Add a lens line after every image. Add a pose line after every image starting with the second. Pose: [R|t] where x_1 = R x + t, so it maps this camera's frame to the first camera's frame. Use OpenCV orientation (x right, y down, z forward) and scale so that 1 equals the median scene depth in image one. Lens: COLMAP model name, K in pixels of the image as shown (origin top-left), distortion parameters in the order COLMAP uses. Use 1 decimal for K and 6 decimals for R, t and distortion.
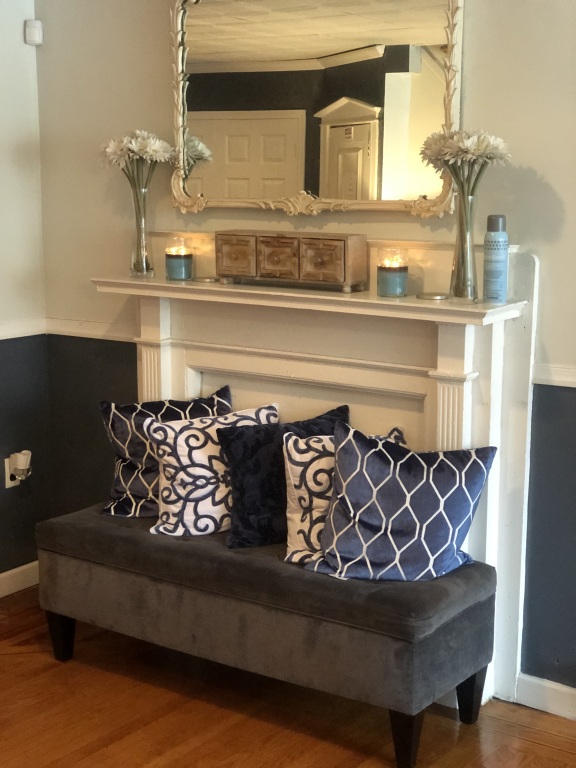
lens RADIAL K [[1277.3, 0, 288.0], [0, 1277.3, 384.0], [0, 0, 1]] dist [-0.152616, 2.524525]
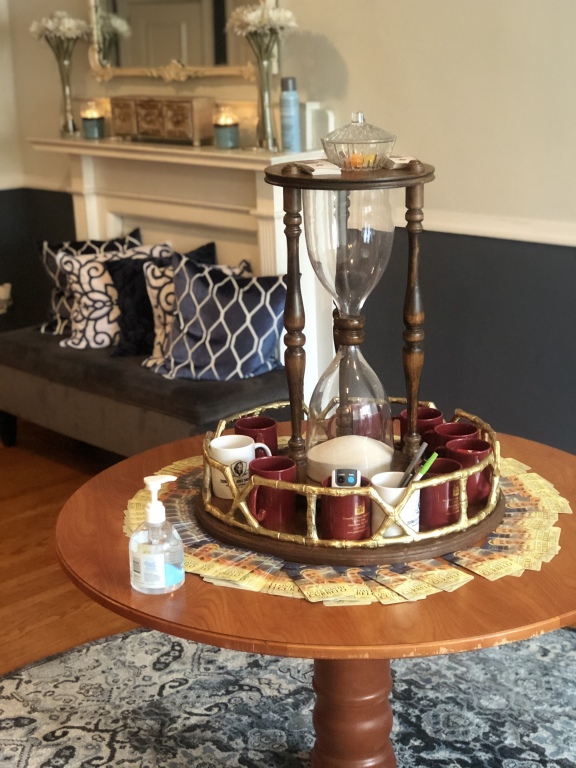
lens RADIAL K [[1263.4, 0, 288.0], [0, 1263.4, 384.0], [0, 0, 1]] dist [0.058684, 0.137435]
pose [[0.981532, 0.016166, -0.190612, 0.347213], [0.003780, 0.994590, 0.103813, 0.026671], [0.191258, -0.102616, 0.976161, -0.169003]]
